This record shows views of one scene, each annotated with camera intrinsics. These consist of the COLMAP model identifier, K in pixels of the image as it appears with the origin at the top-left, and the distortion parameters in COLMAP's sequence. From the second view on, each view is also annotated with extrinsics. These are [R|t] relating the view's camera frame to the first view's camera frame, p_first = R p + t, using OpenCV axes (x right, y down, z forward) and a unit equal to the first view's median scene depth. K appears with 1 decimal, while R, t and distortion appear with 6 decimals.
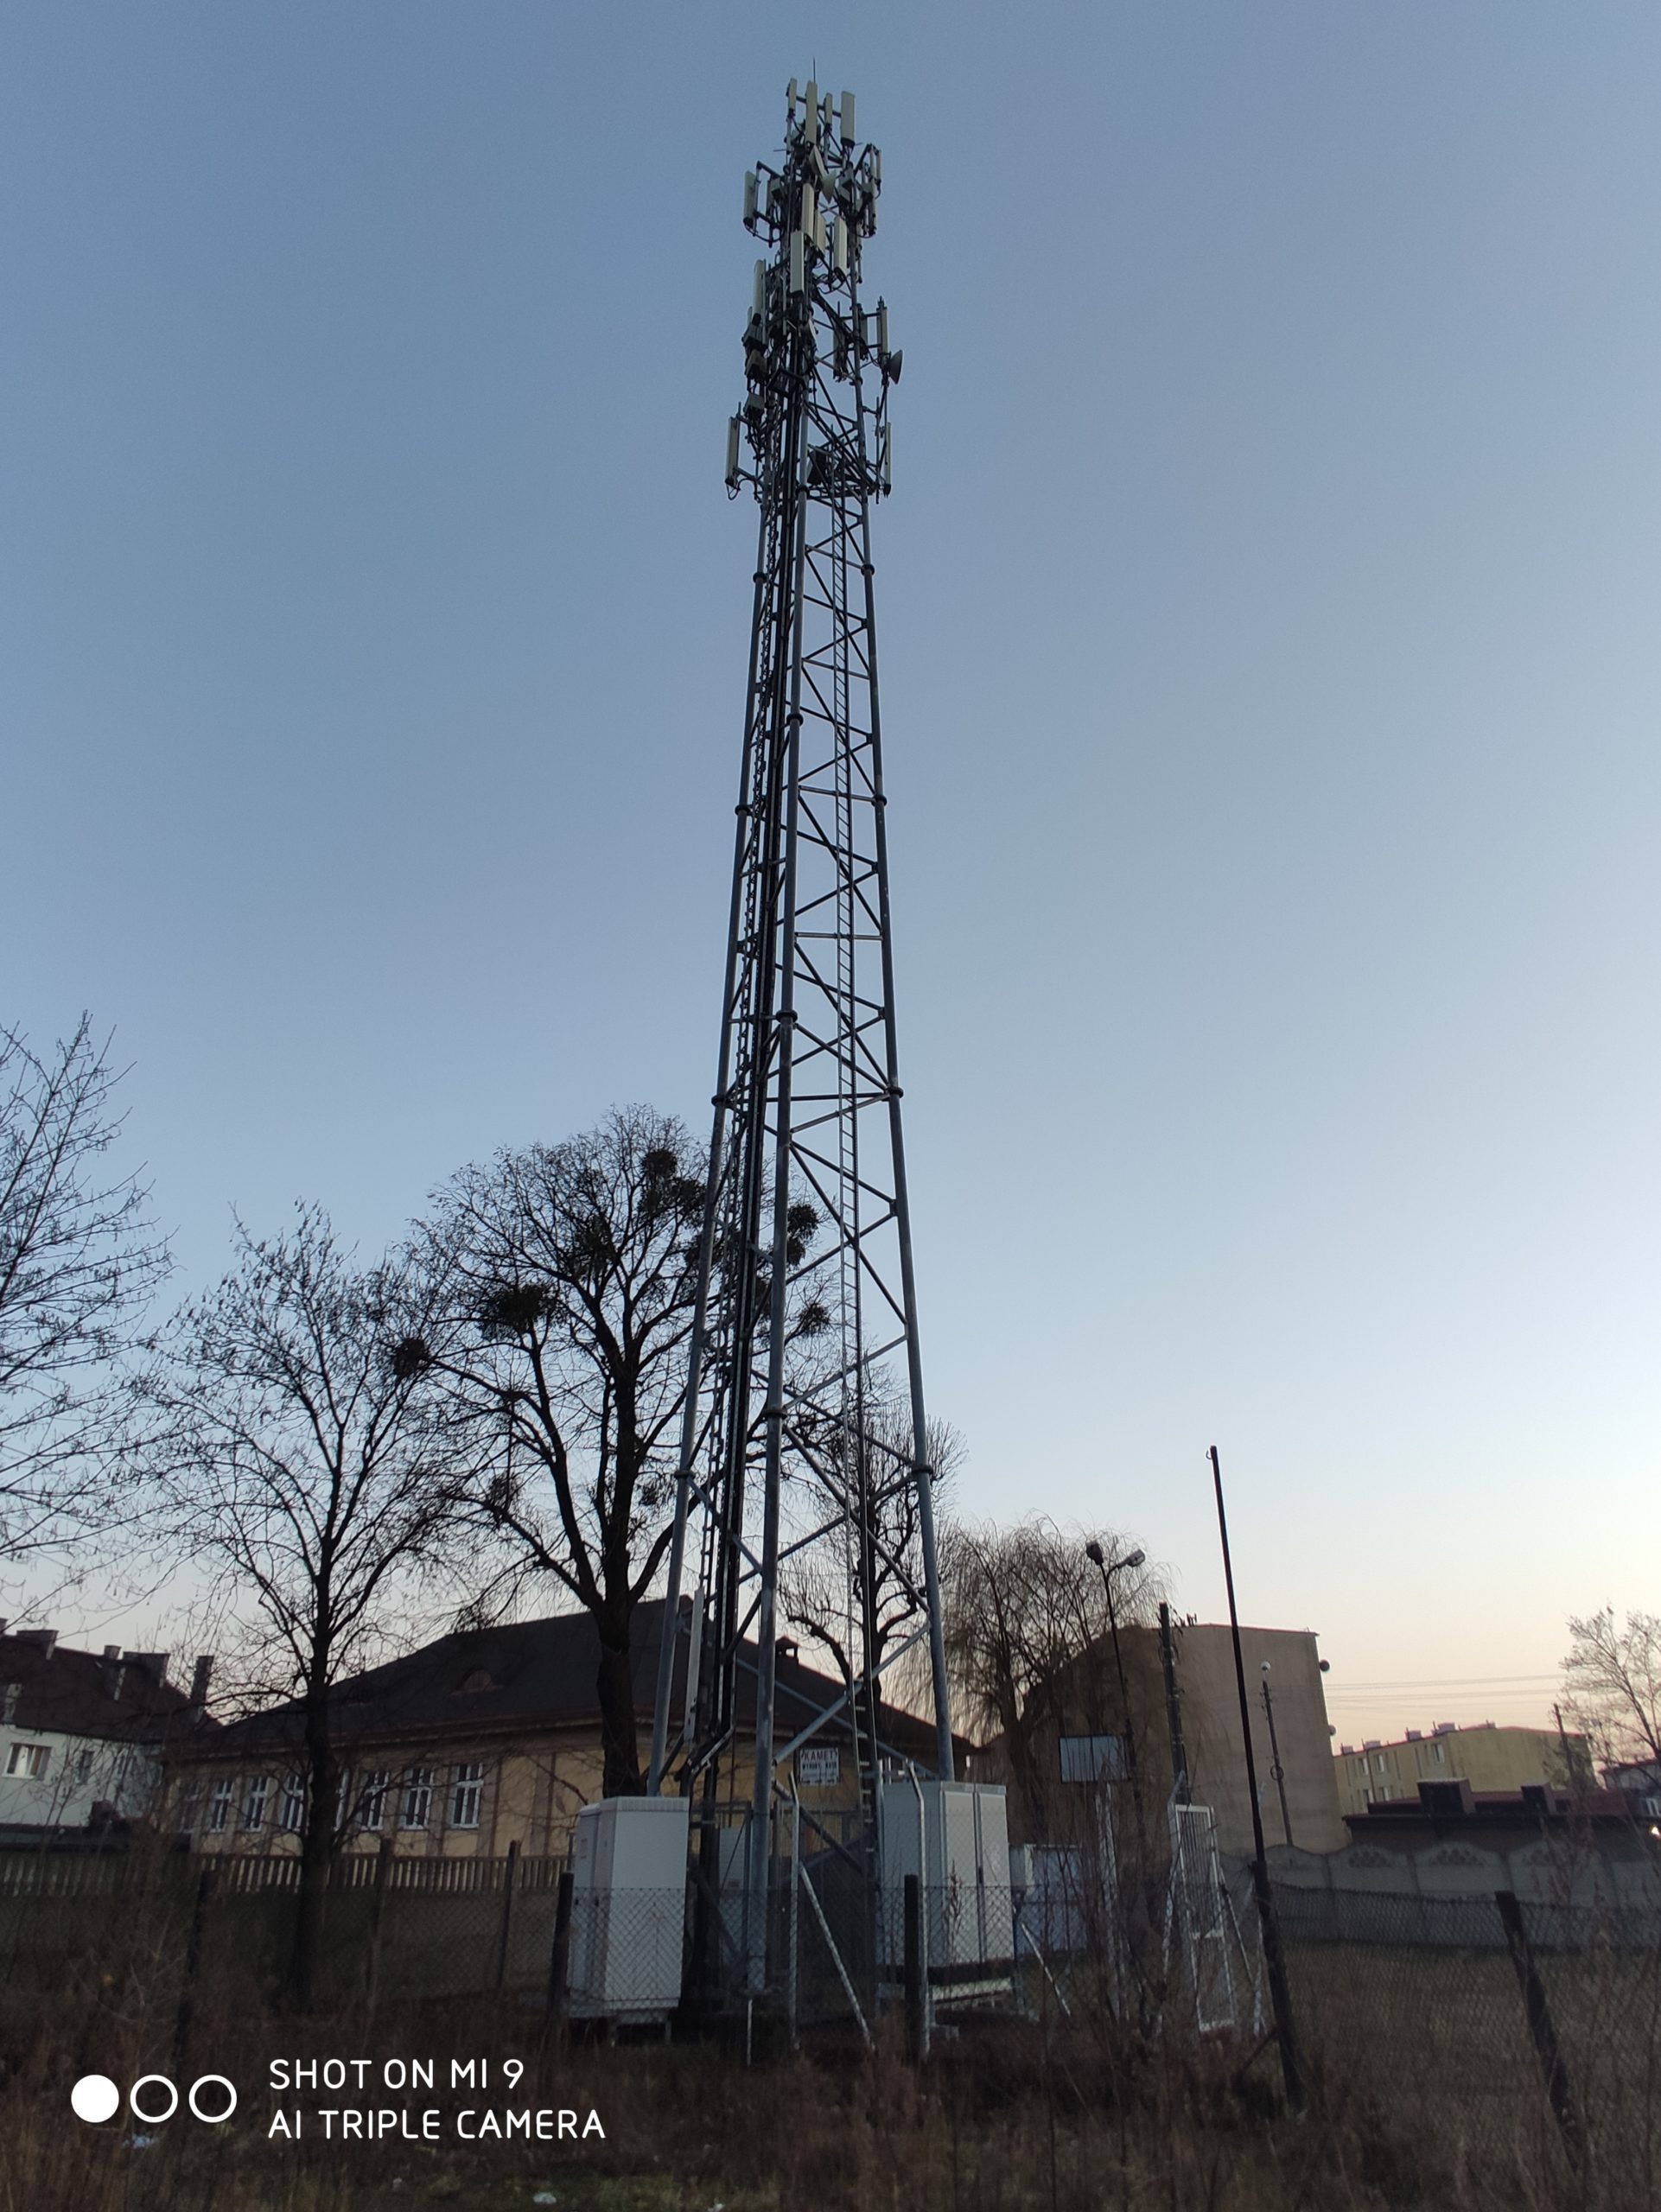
lens RADIAL K [[1449.7, 0, 827.9], [0, 1449.7, 1109.8], [0, 0, 1]] dist [0.016600, -0.000071]
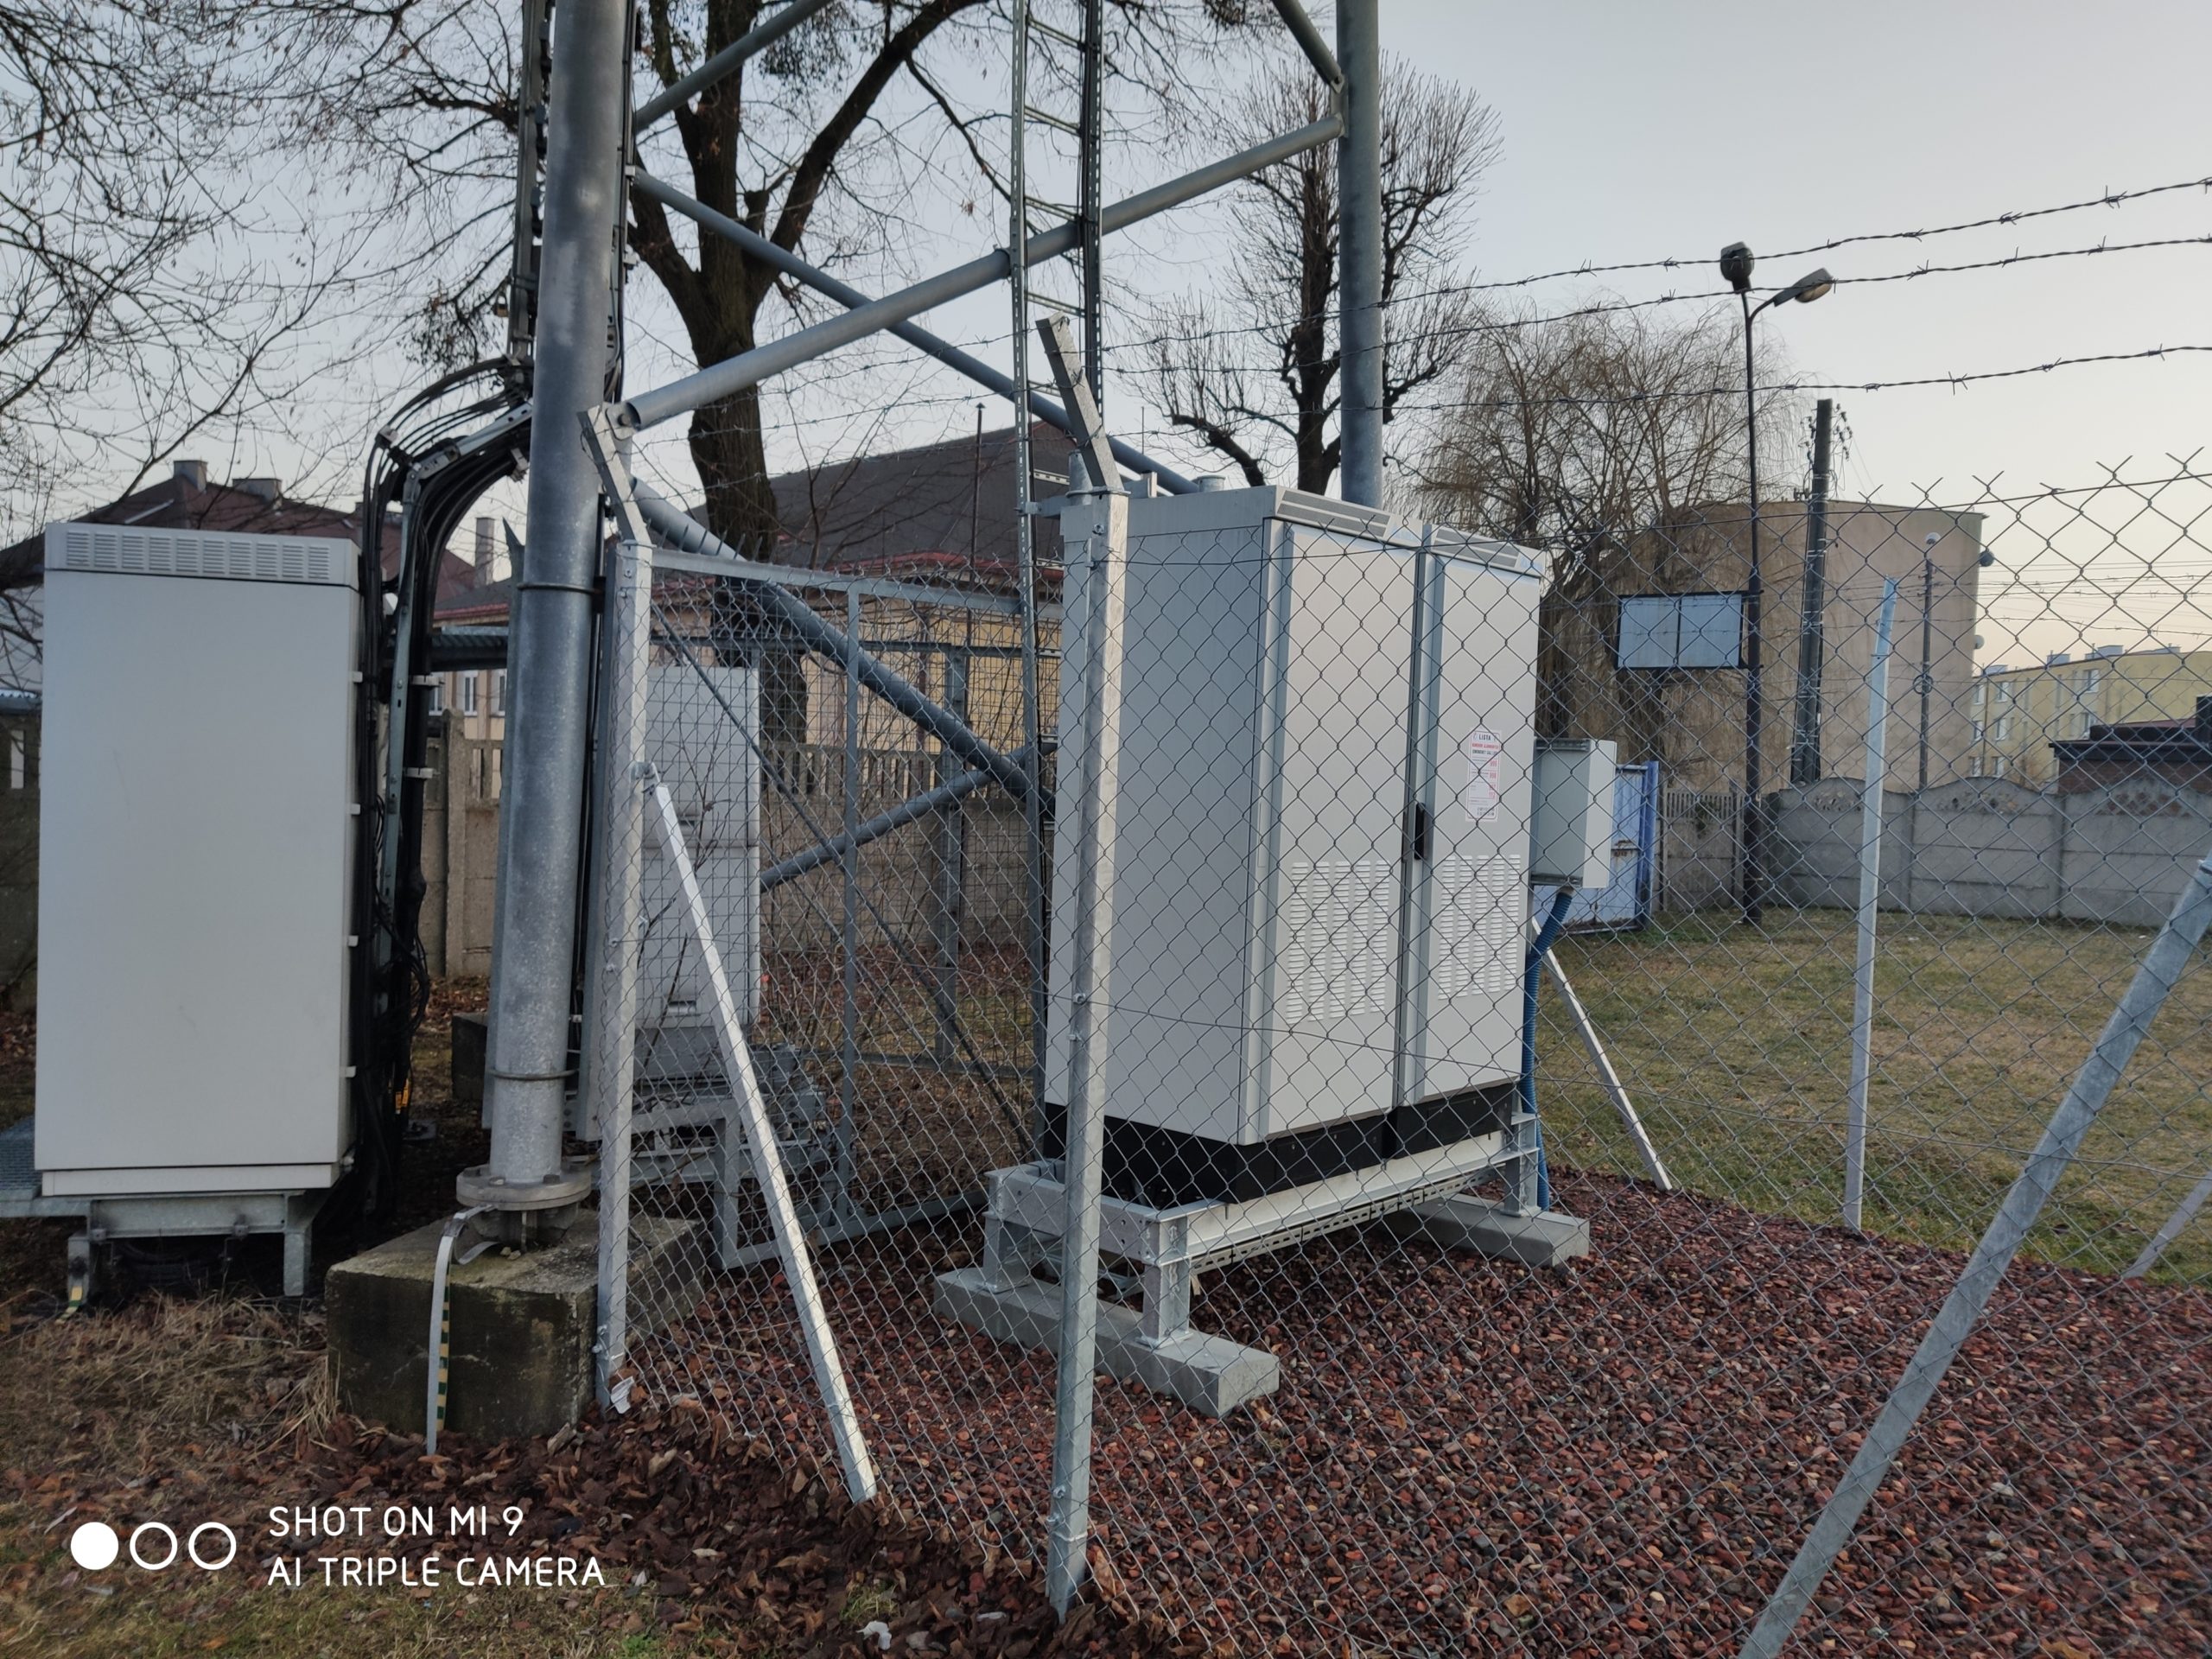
lens RADIAL K [[1667.1, 0, 1109.1], [0, 1667.1, 828.9], [0, 0, 1]] dist [0.001641, -0.001742]
pose [[0.991852, 0.038442, -0.121456, 0.036339], [0.025463, 0.874326, 0.484670, 0.159909], [0.124824, -0.483814, 0.866223, 0.310208]]
